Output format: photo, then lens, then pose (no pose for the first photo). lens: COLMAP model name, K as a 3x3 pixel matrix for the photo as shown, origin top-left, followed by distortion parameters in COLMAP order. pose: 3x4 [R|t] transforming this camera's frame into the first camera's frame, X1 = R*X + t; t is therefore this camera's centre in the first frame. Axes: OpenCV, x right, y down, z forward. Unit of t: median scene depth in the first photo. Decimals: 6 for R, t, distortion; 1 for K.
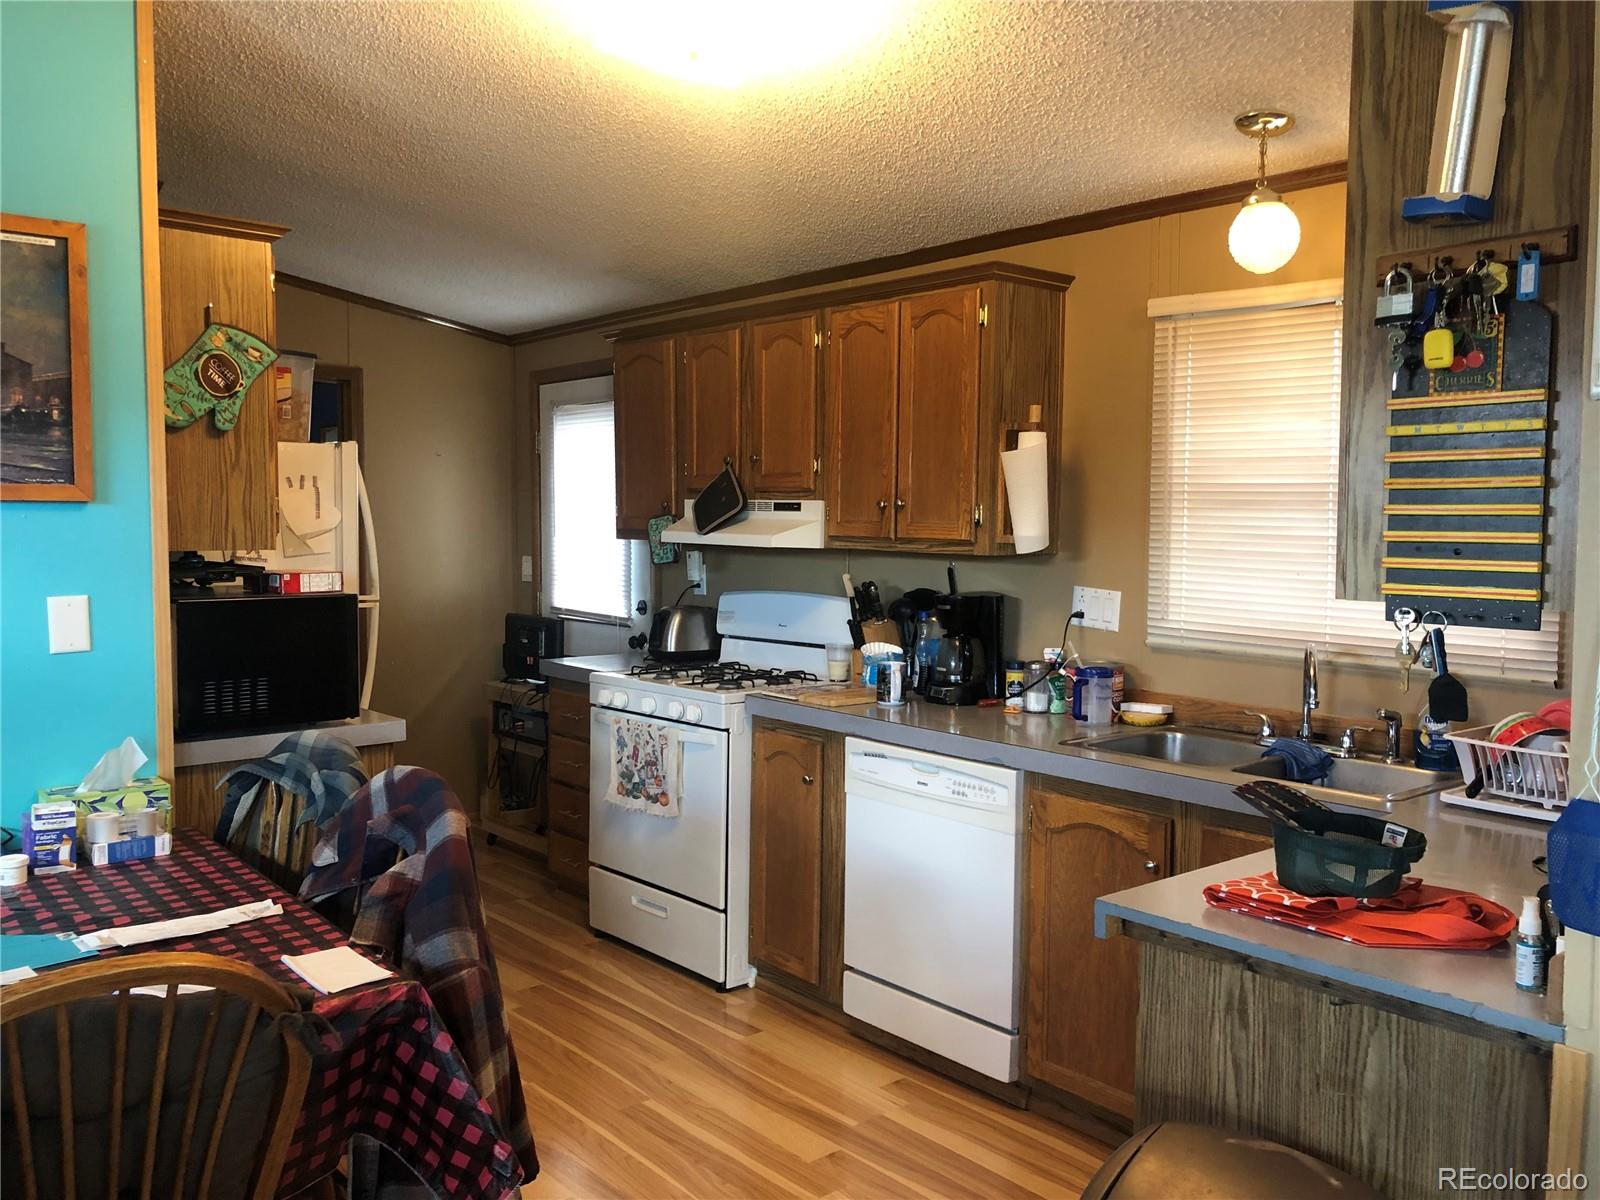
lens RADIAL K [[1319.1, 0, 800.7], [0, 1319.1, 598.8], [0, 0, 1]] dist [0.003622, 0.007371]
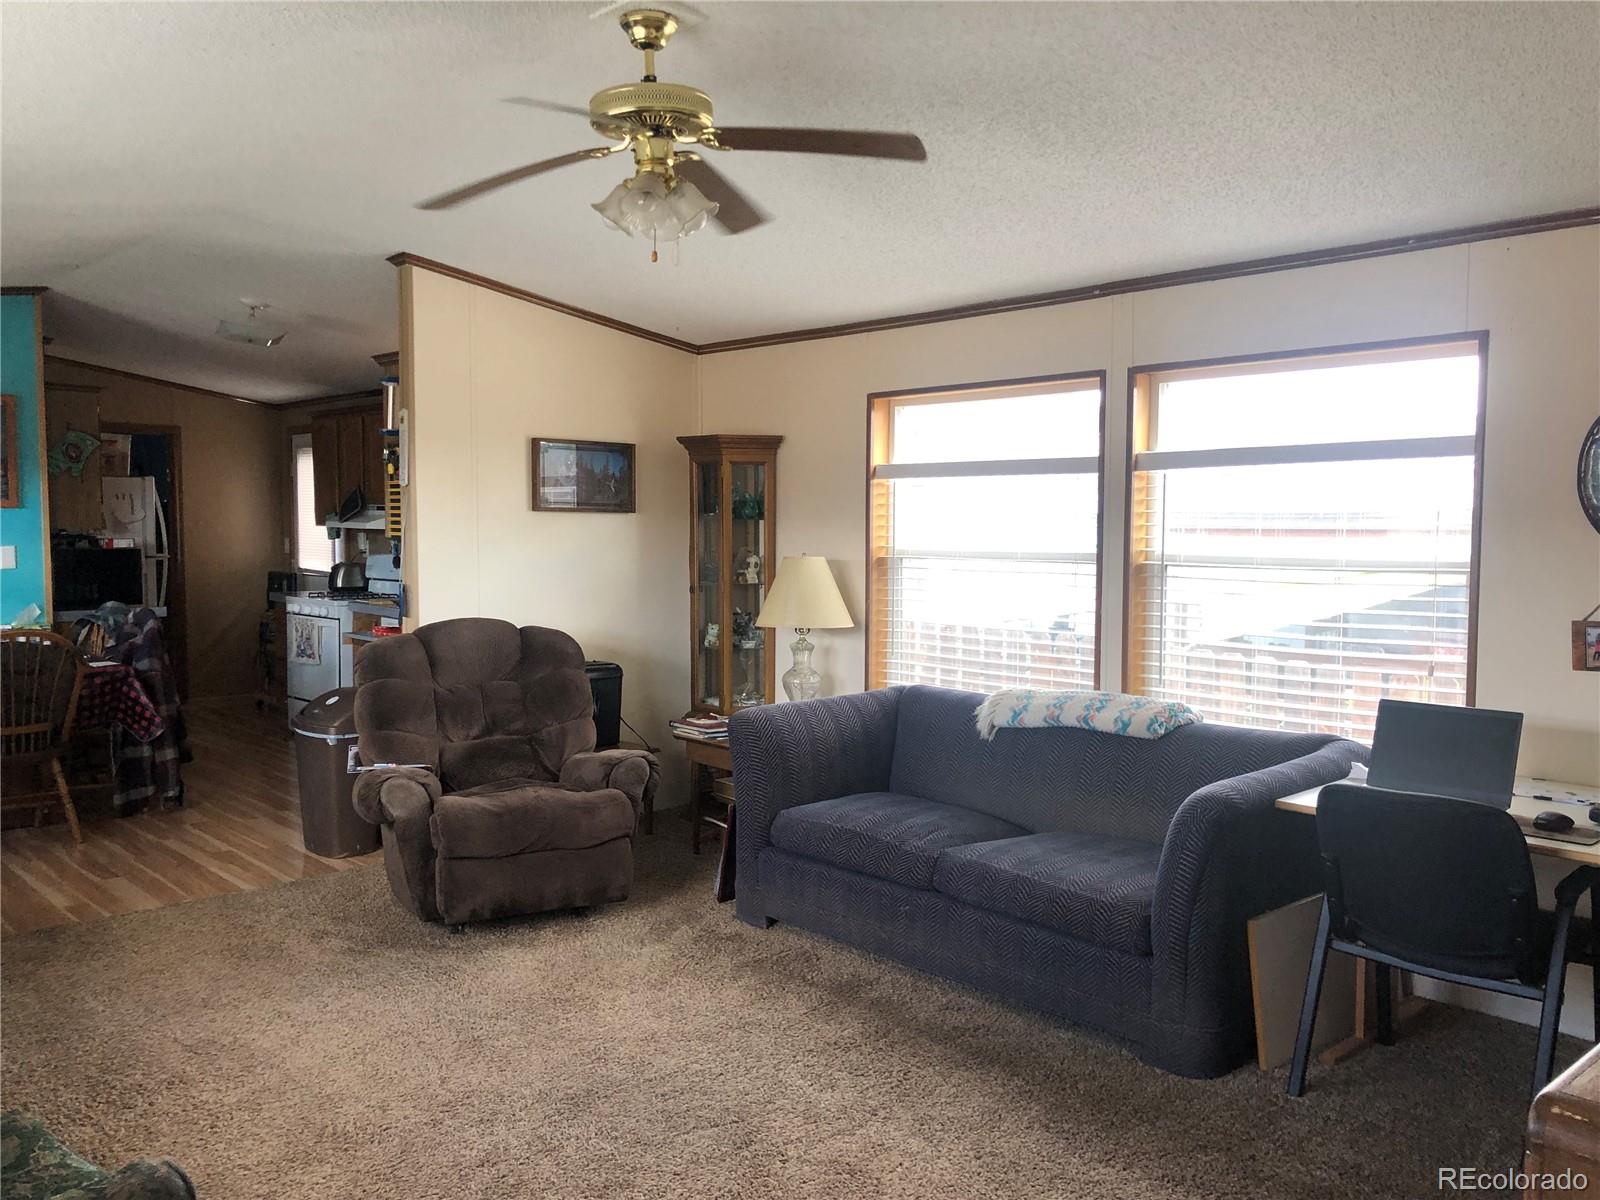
lens RADIAL K [[1319.1, 0, 800.2], [0, 1319.1, 602.4], [0, 0, 1]] dist [0.003622, 0.007371]
pose [[0.998922, -0.006199, 0.045994, 0.545010], [0.005993, 0.999971, 0.004611, 0.067853], [-0.046021, -0.004330, 0.998931, -1.032633]]
